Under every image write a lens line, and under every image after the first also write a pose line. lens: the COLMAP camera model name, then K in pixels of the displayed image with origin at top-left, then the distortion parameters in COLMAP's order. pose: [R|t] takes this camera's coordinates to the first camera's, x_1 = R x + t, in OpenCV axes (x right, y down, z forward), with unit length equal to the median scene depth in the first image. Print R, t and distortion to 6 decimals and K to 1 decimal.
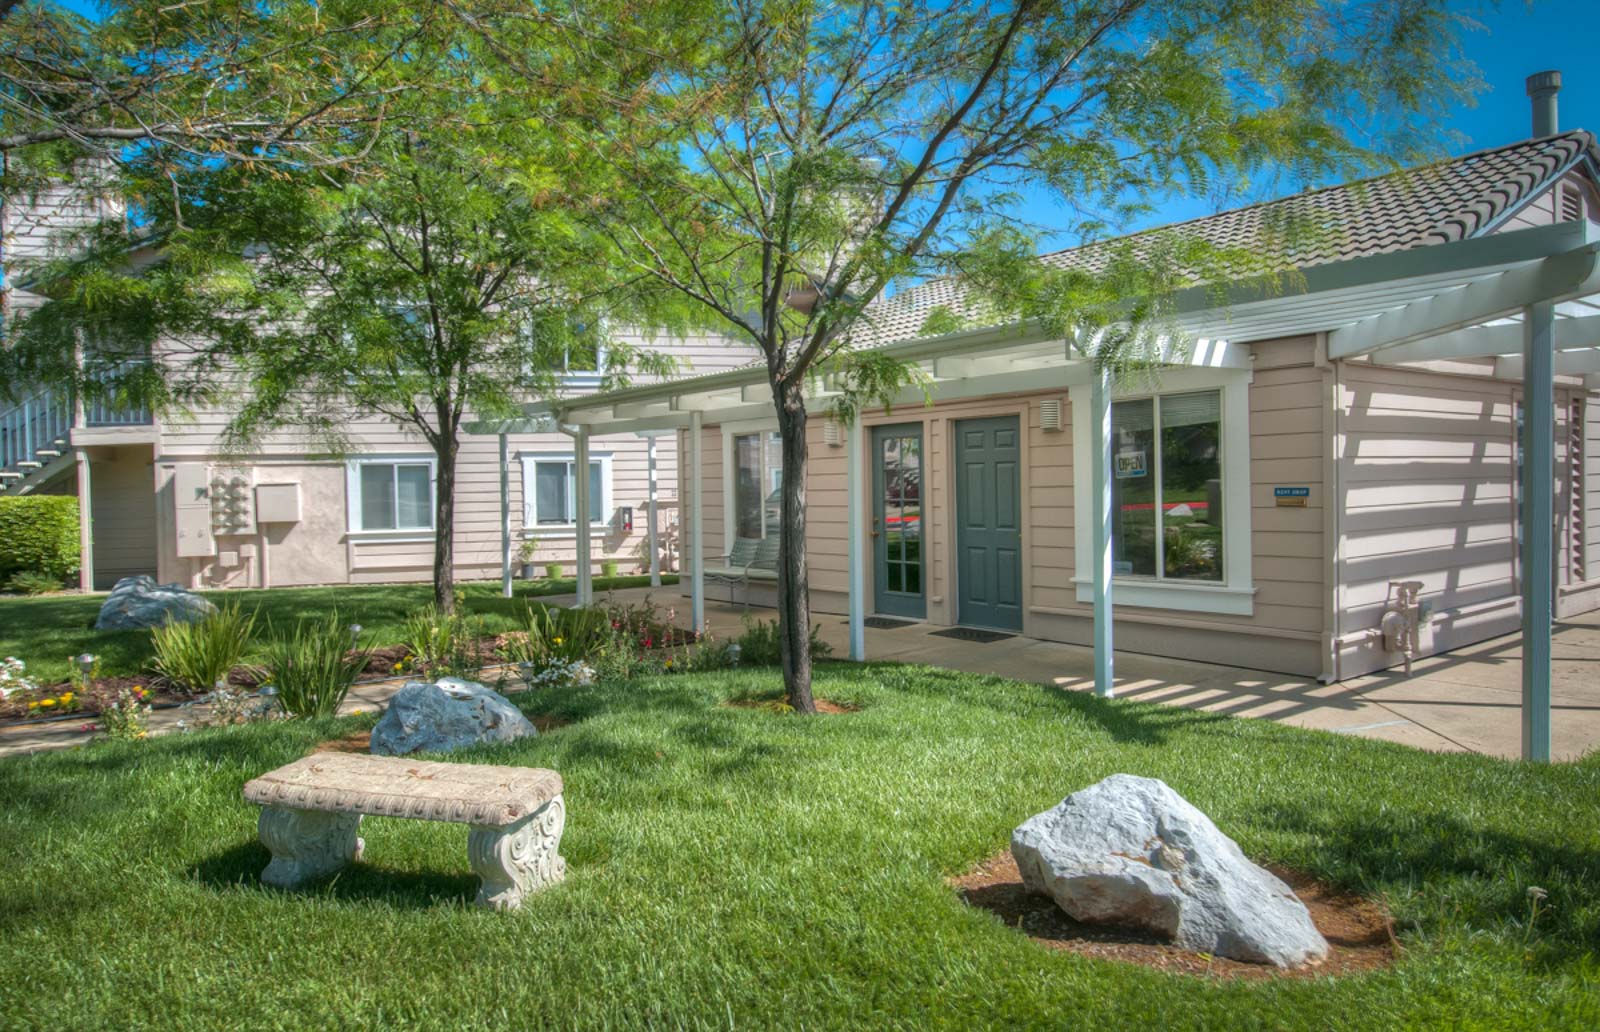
lens RADIAL K [[1071.4, 0, 799.7], [0, 1071.4, 516.5], [0, 0, 1]] dist [0.010115, 0.000742]
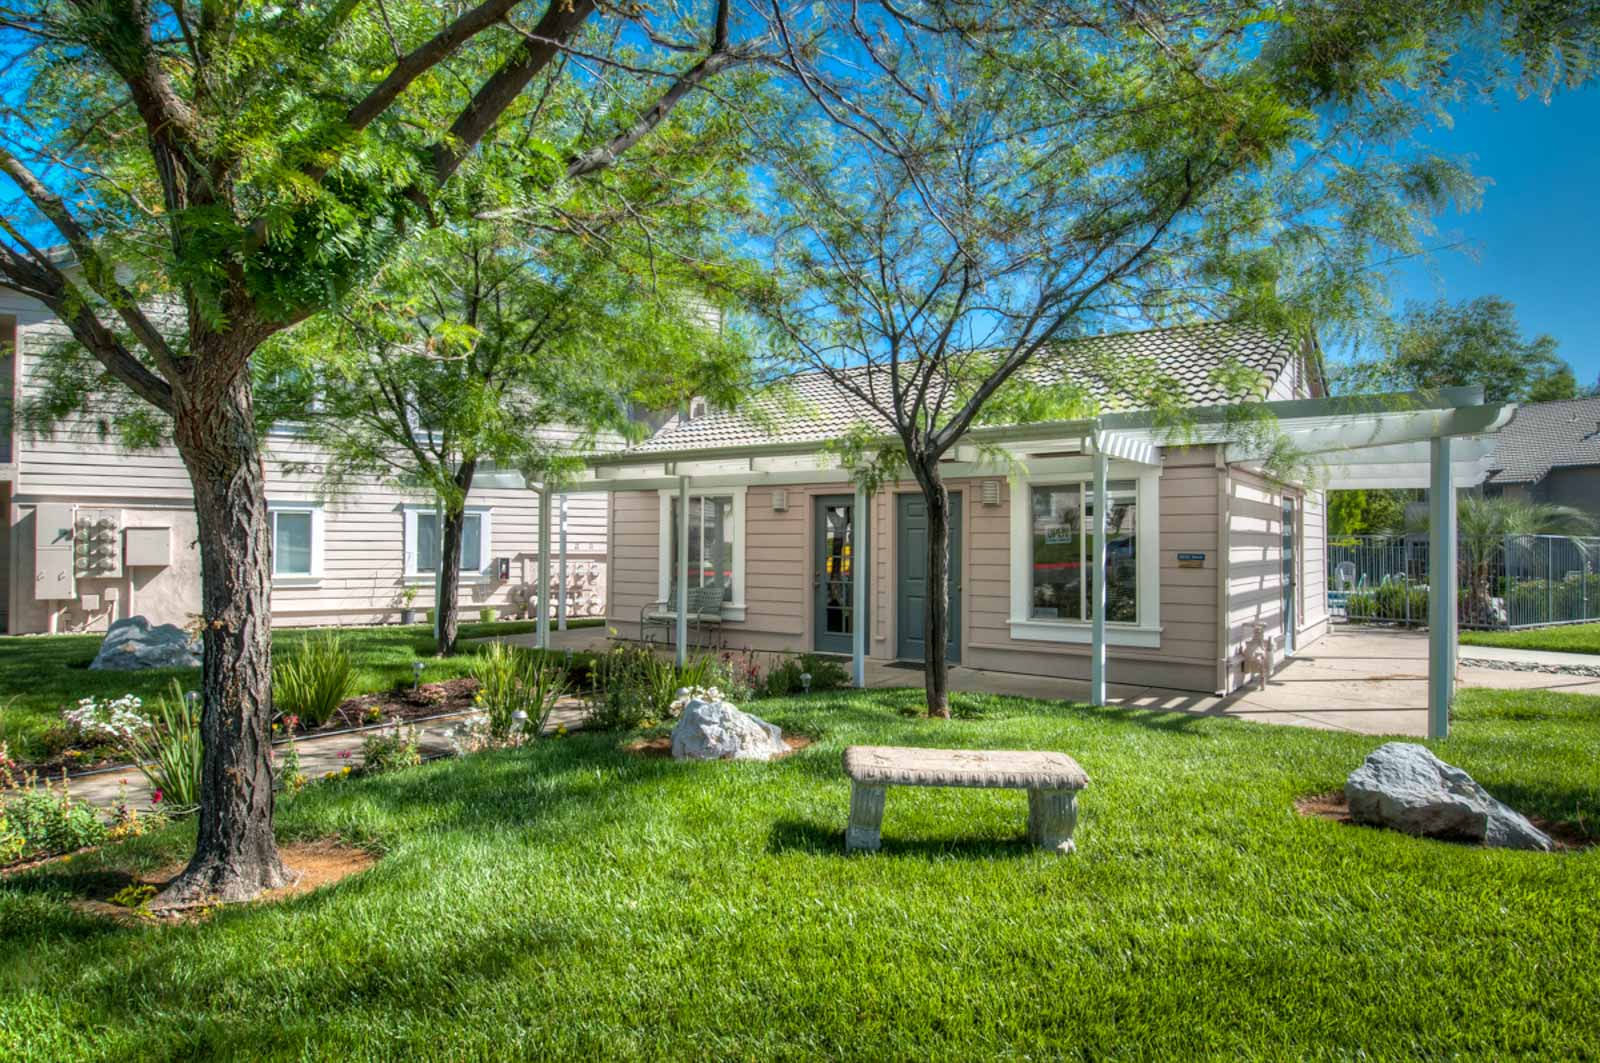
lens RADIAL K [[943.8, 0, 800.2], [0, 943.8, 533.5], [0, 0, 1]] dist [0.008391, 0.000601]
pose [[0.960503, 0.028500, 0.276807, -0.152056], [-0.017013, 0.998895, -0.043815, 0.003693], [-0.277750, 0.037375, 0.959926, -0.009967]]
